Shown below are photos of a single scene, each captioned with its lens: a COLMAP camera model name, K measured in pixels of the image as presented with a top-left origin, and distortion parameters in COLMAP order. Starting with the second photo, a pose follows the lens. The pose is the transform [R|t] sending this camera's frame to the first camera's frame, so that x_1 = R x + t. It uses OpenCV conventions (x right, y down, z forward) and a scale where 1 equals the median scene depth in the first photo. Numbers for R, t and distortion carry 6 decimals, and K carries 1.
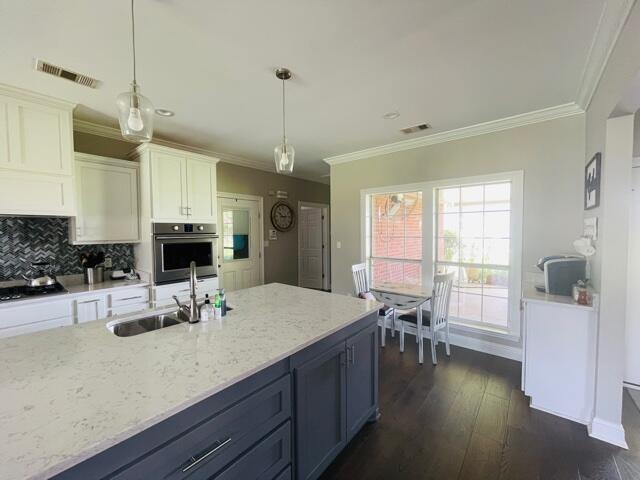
lens RADIAL K [[257.6, 0, 320.0], [0, 257.6, 240.3], [0, 0, 1]] dist [-0.000141, -0.000064]
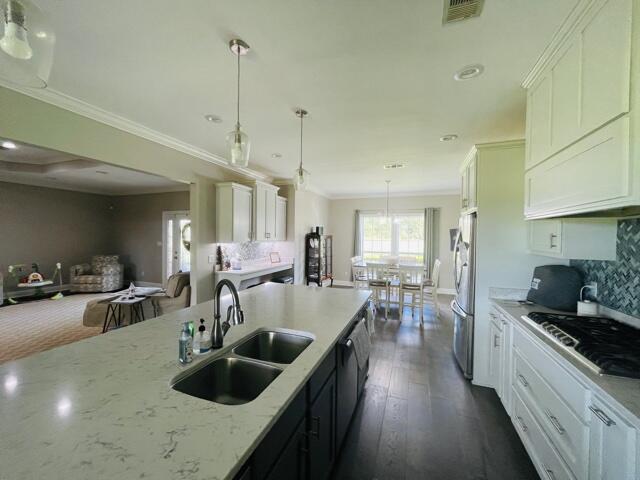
lens RADIAL K [[257.6, 0, 320.1], [0, 257.6, 239.6], [0, 0, 1]] dist [-0.000141, -0.000064]
pose [[-0.945192, -0.000588, -0.326515, -0.557749], [-0.016574, 0.998796, 0.046180, -0.075637], [0.326094, 0.049060, -0.944063, 1.971536]]
